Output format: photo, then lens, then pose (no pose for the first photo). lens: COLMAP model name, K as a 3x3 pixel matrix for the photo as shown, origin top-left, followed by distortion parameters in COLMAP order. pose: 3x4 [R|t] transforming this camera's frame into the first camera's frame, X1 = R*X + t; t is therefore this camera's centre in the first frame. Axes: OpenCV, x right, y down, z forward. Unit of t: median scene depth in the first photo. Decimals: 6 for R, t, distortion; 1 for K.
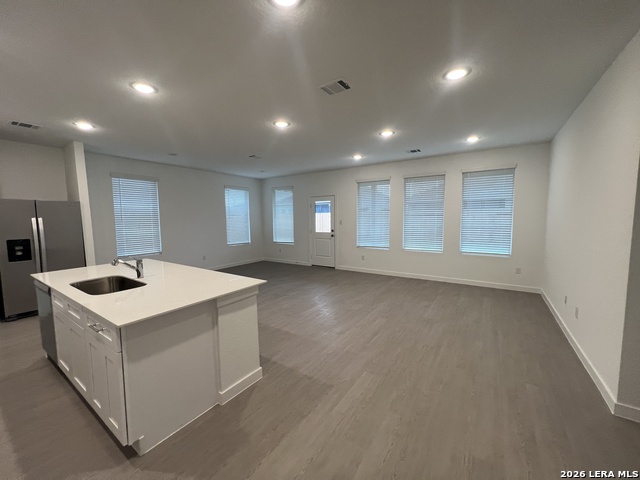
lens RADIAL K [[255.5, 0, 319.4], [0, 255.5, 238.9], [0, 0, 1]] dist [-0.000704, 0.000066]
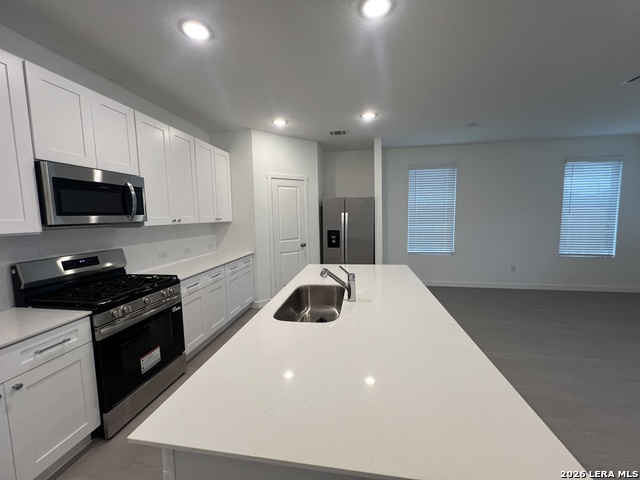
lens RADIAL K [[255.5, 0, 319.4], [0, 255.5, 238.9], [0, 0, 1]] dist [-0.000704, 0.000066]
pose [[0.414429, 0.092084, -0.905411, -0.080105], [-0.067136, 0.995251, 0.070492, -0.036517], [0.907602, 0.031572, 0.418643, 0.406048]]
